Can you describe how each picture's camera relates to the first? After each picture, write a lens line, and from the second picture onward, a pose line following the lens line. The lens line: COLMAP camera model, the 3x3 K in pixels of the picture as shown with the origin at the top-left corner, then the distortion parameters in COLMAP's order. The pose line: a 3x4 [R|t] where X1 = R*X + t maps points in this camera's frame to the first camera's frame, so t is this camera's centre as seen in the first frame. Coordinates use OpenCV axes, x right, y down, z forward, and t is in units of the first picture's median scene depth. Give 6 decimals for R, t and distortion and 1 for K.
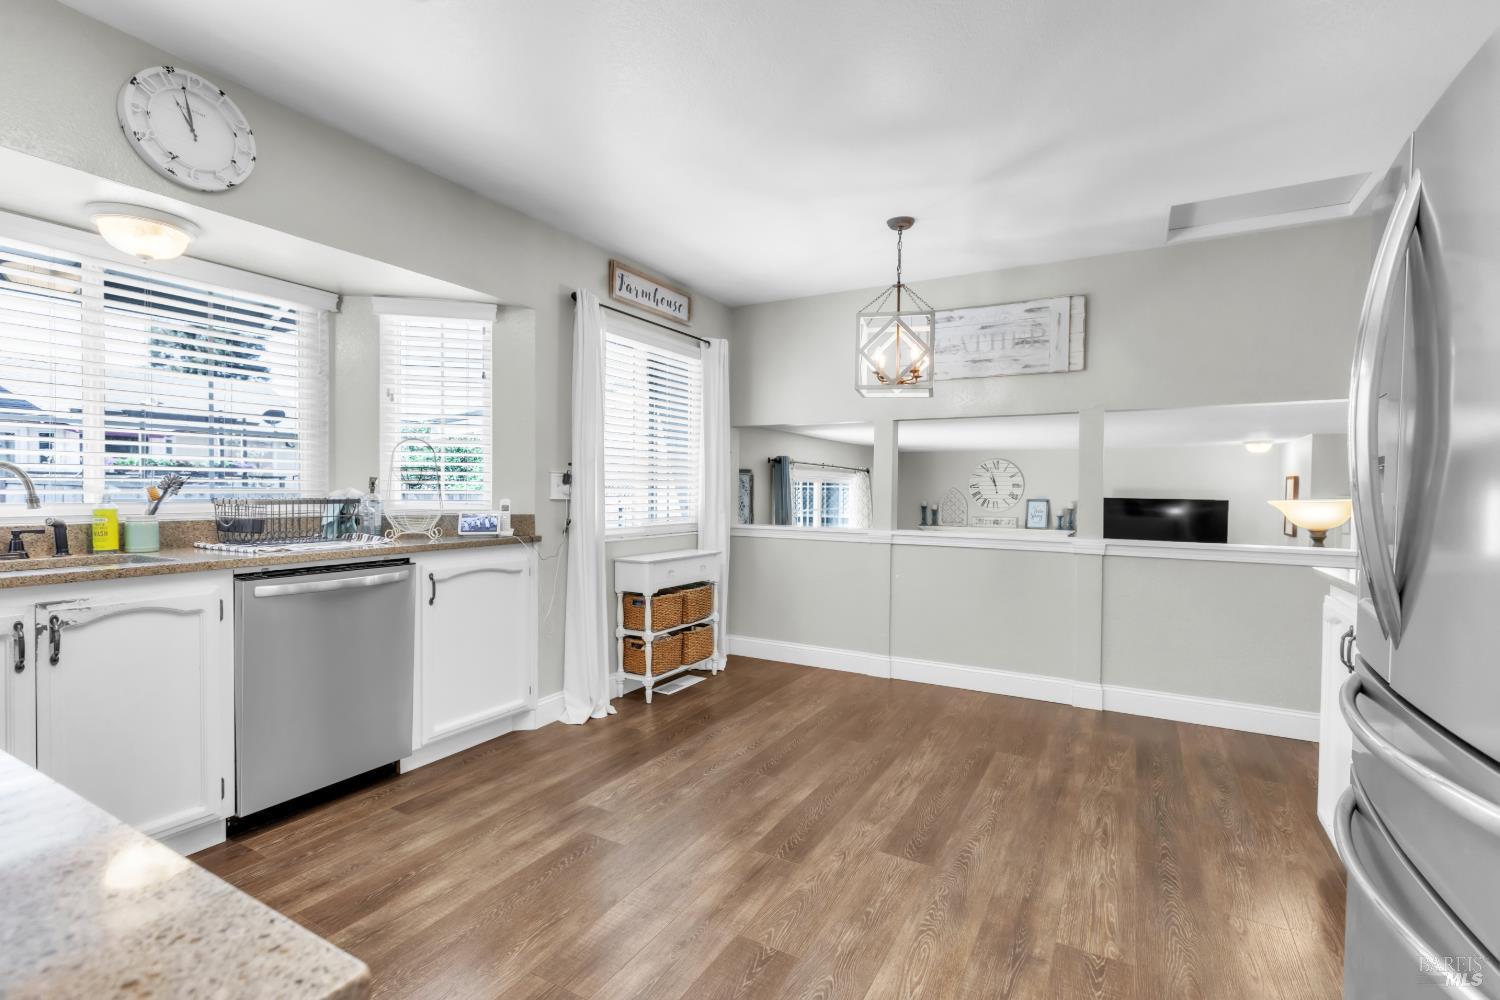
lens RADIAL K [[685.8, 0, 749.6], [0, 685.8, 498.0], [0, 0, 1]] dist [-0.002017, 0.000101]
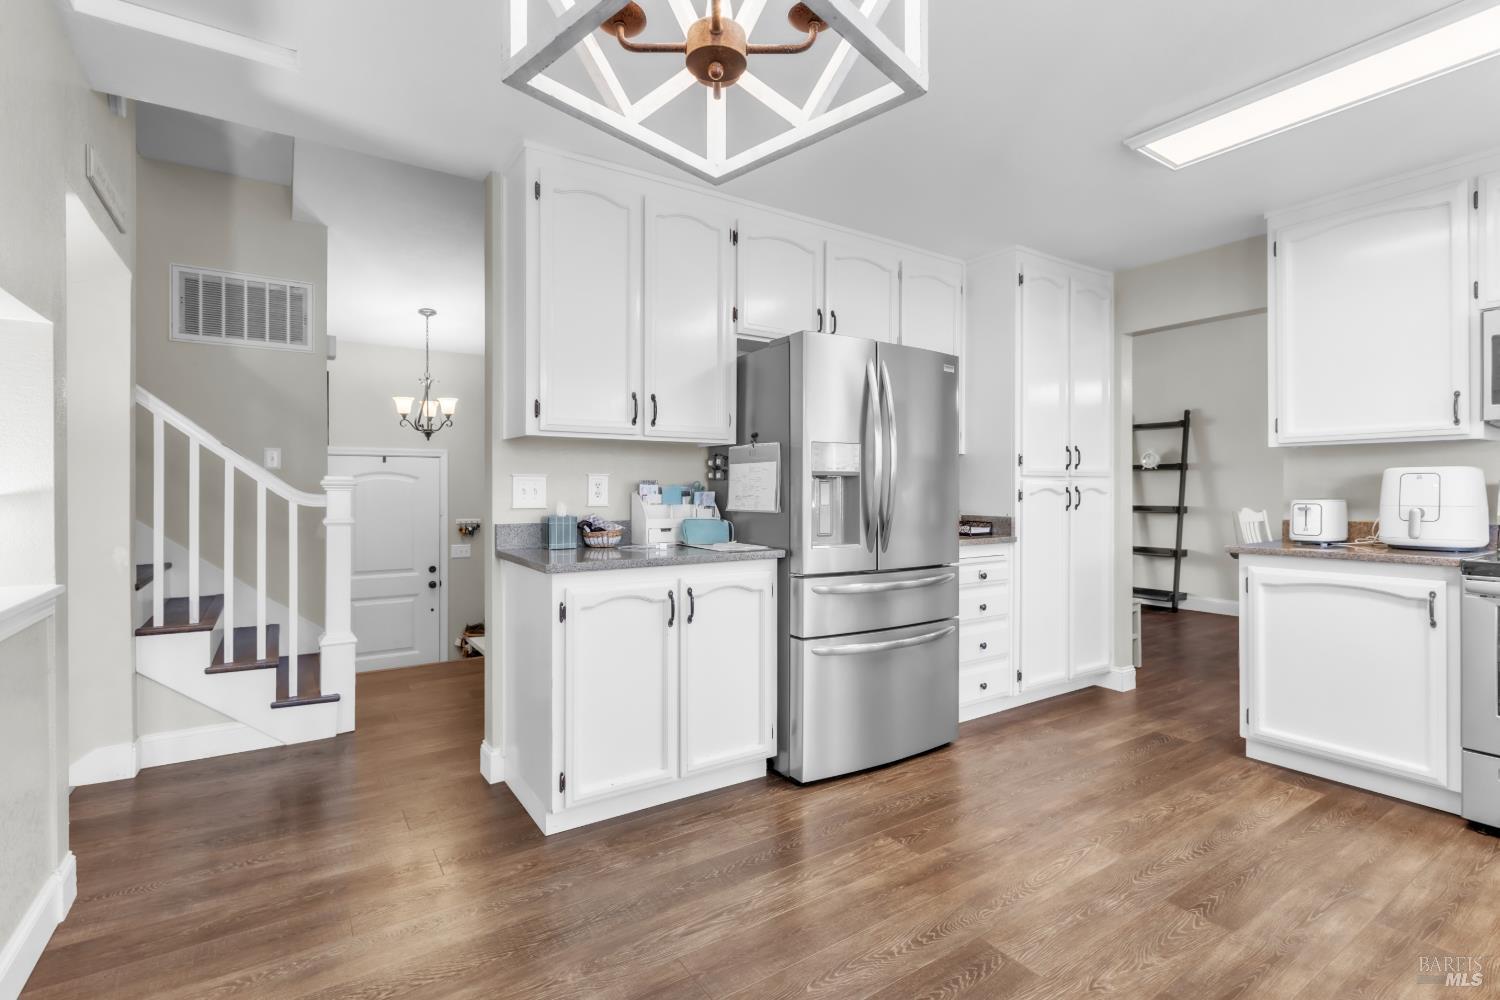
lens RADIAL K [[685.8, 0, 749.6], [0, 685.8, 492.3], [0, 0, 1]] dist [-0.002017, 0.000101]
pose [[-0.891055, -0.015377, 0.453634, 0.158237], [-0.006745, 0.999764, 0.020639, -0.024198], [-0.453844, 0.015331, -0.890949, 2.039317]]
